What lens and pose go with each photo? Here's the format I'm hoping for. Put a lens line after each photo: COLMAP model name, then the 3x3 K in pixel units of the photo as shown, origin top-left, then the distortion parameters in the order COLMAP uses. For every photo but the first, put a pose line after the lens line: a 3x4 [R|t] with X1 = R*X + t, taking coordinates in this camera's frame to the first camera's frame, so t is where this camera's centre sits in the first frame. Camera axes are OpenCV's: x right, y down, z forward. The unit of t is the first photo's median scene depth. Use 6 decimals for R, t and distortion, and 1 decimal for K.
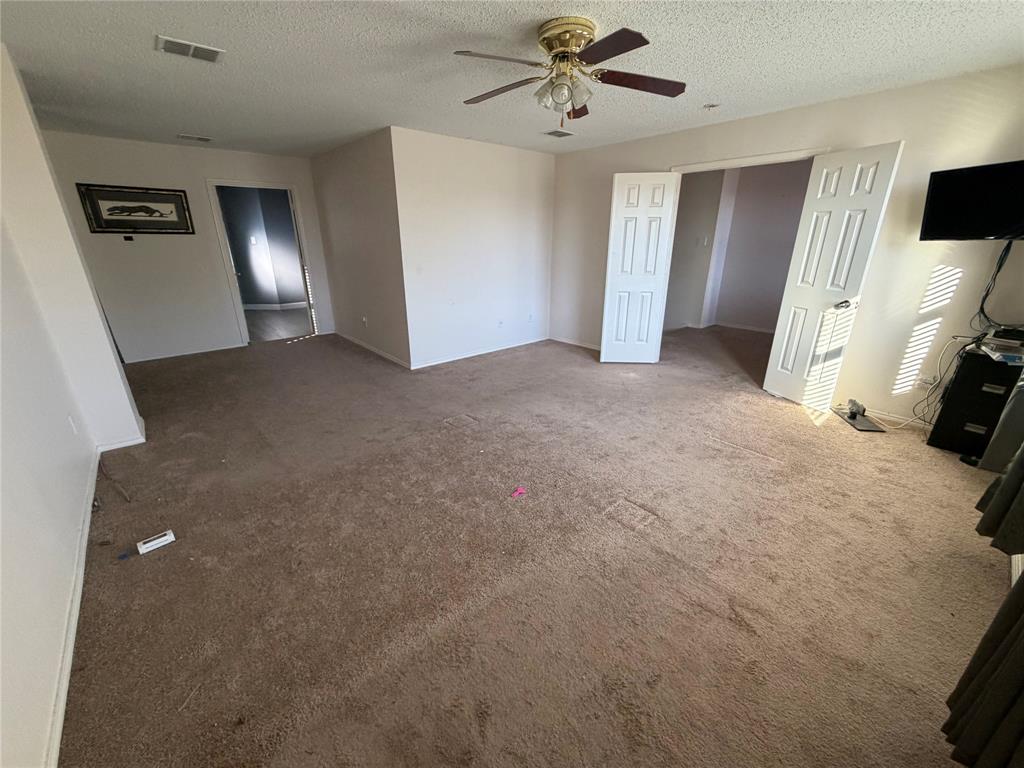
lens RADIAL K [[411.2, 0, 511.5], [0, 411.2, 390.8], [0, 0, 1]] dist [0.001478, -0.000278]
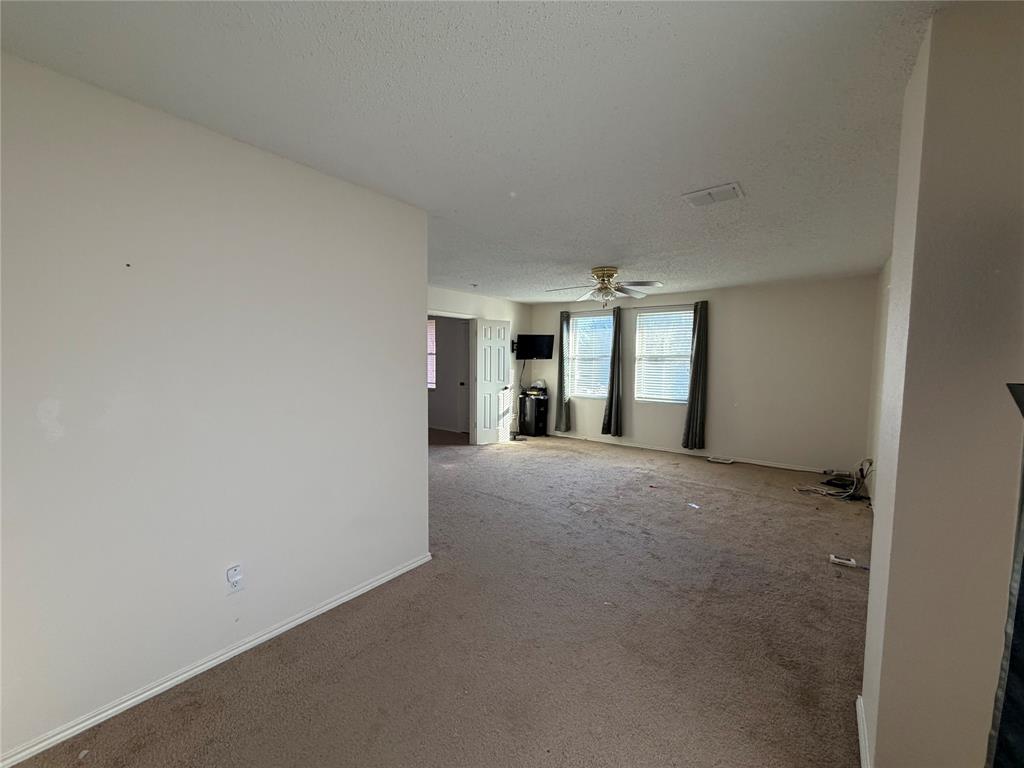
lens RADIAL K [[411.2, 0, 509.0], [0, 411.2, 383.6], [0, 0, 1]] dist [0.001478, -0.000278]
pose [[-0.189136, -0.064708, 0.979817, -1.206557], [0.330373, 0.935463, 0.125552, -0.471383], [-0.924706, 0.347451, -0.155552, 1.243153]]
